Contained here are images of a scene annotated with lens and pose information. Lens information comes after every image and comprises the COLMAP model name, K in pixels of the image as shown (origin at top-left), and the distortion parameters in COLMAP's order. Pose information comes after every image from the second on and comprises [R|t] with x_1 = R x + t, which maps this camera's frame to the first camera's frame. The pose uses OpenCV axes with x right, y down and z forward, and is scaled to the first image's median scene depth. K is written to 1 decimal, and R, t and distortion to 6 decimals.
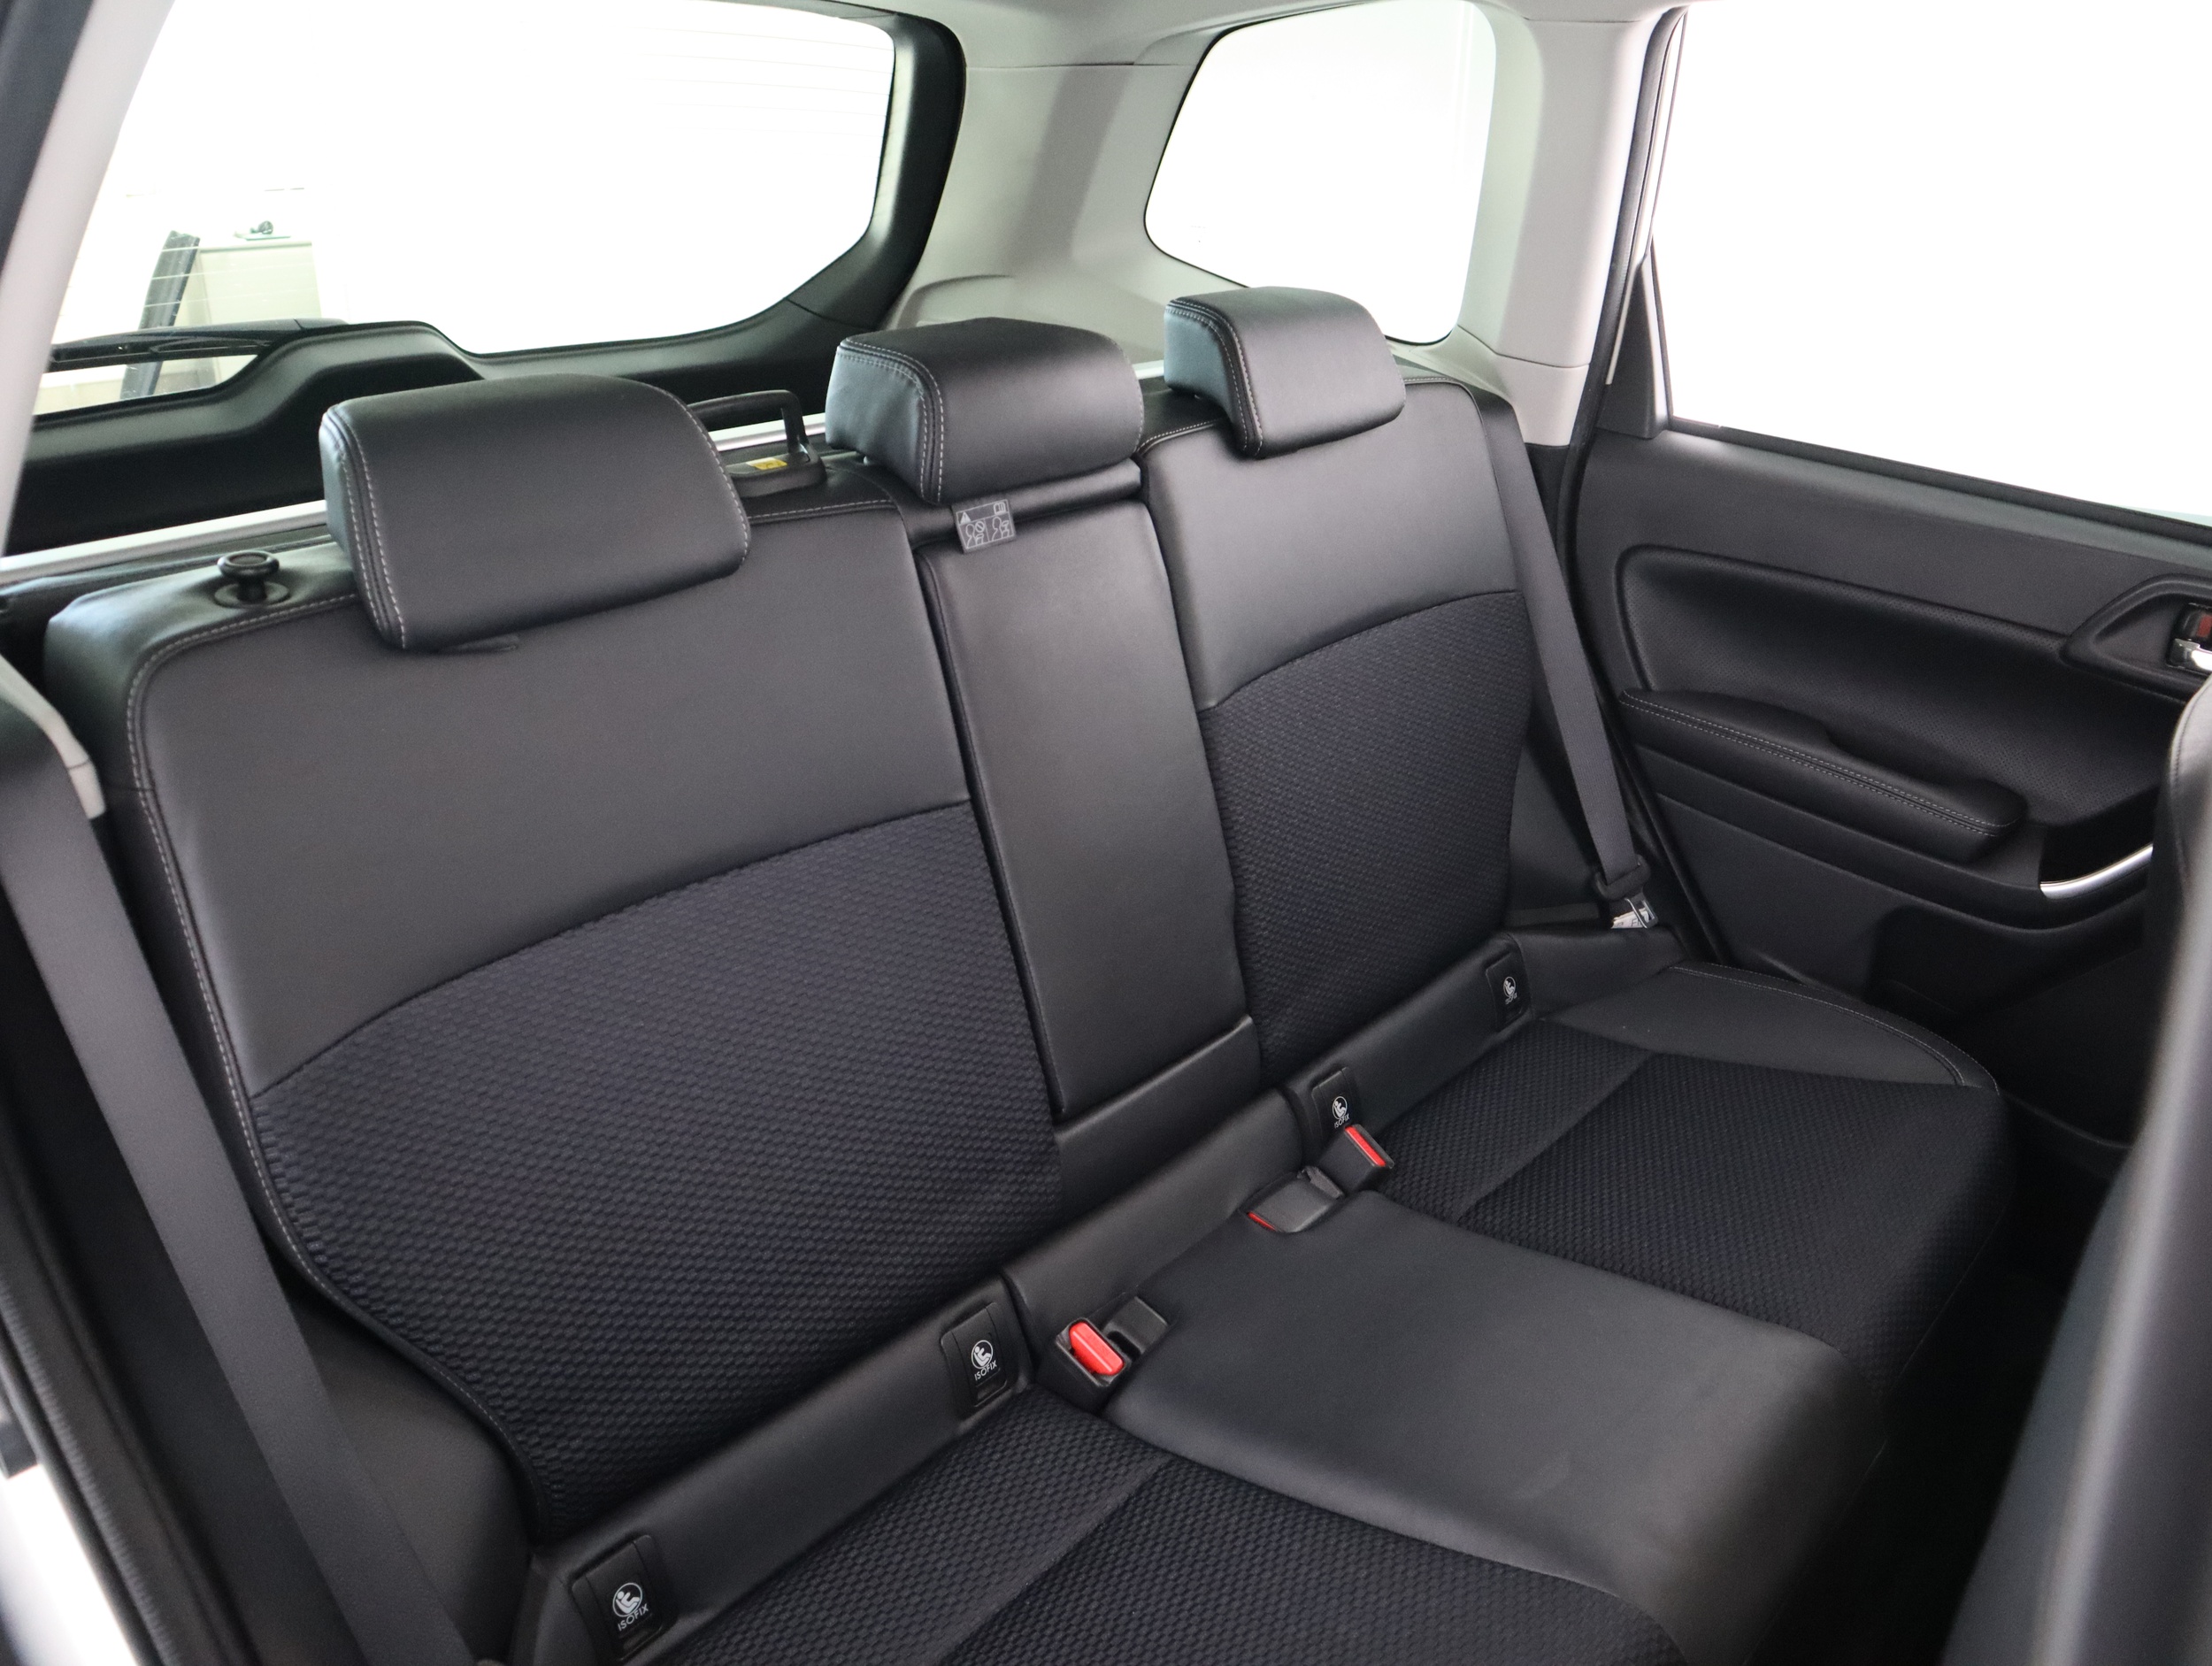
lens RADIAL K [[1733.3, 0, 1106.0], [0, 1733.3, 833.0], [0, 0, 1]] dist [-0.128050, 0.081460]
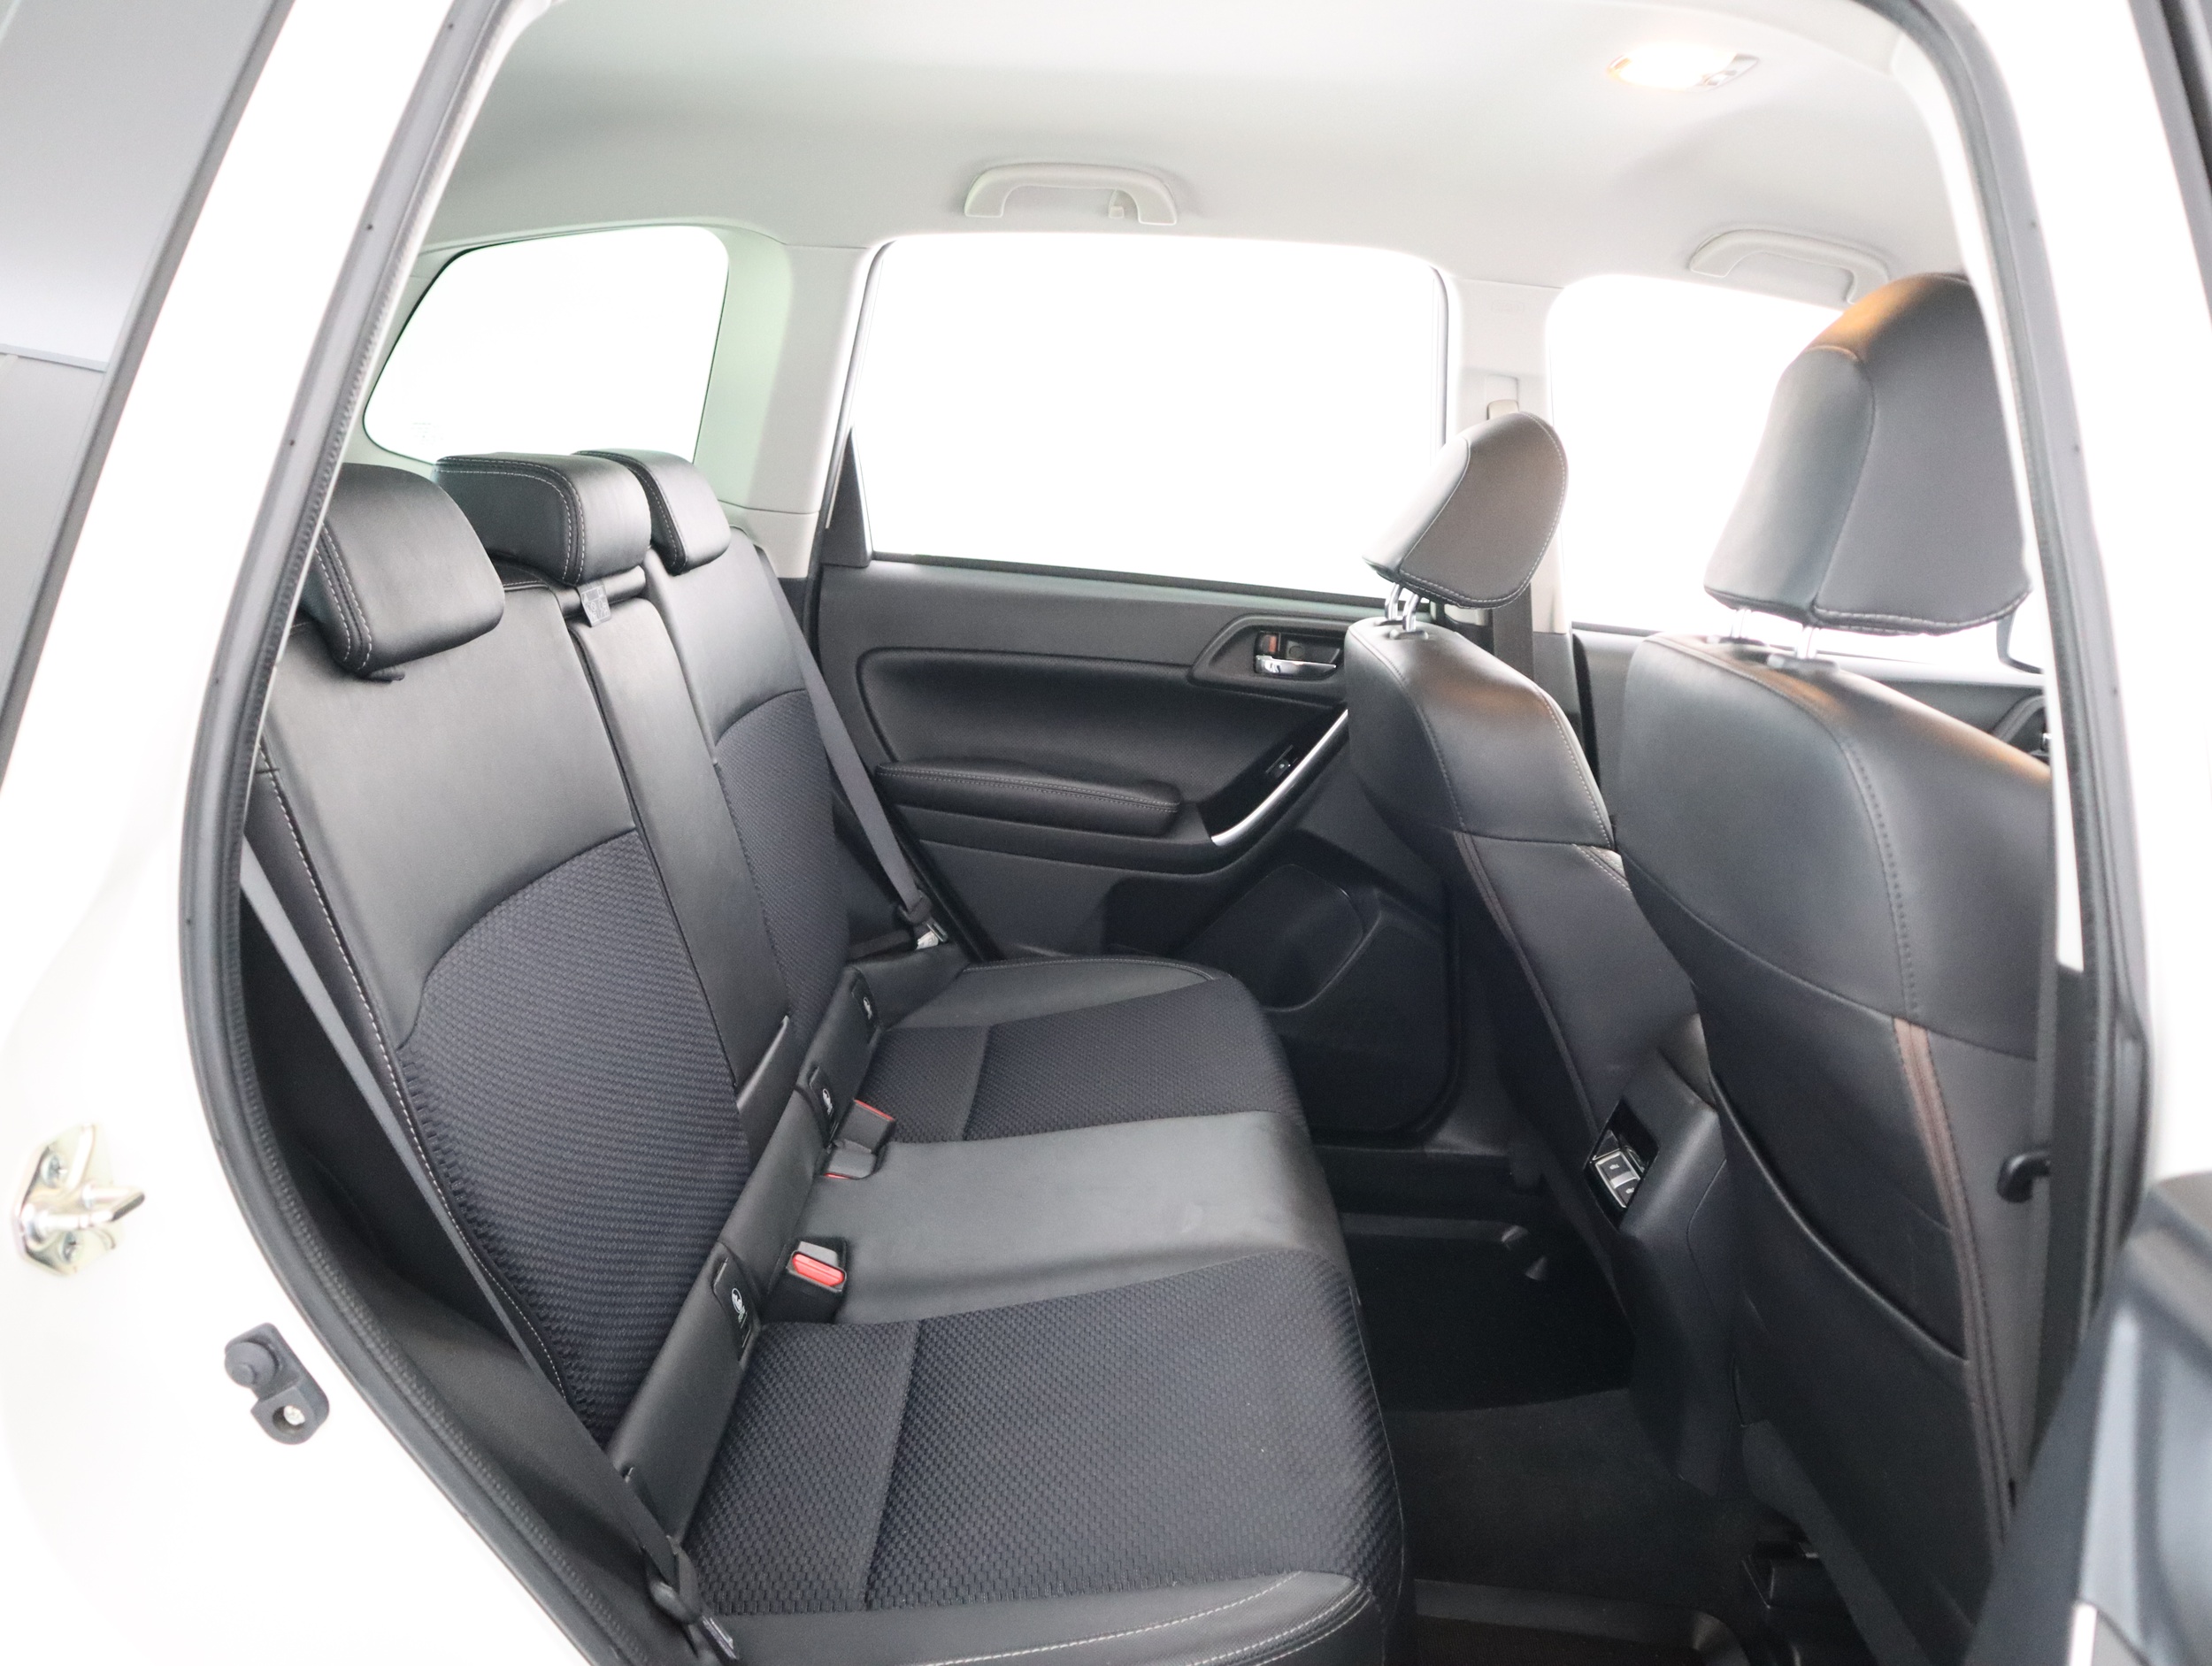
lens RADIAL K [[1733.3, 0, 1106.0], [0, 1733.3, 833.0], [0, 0, 1]] dist [-0.128050, 0.081460]
pose [[0.758336, -0.138105, 0.637066, -0.417622], [0.237687, 0.968598, -0.072957, 0.105537], [-0.606985, 0.206748, 0.767349, -0.070976]]
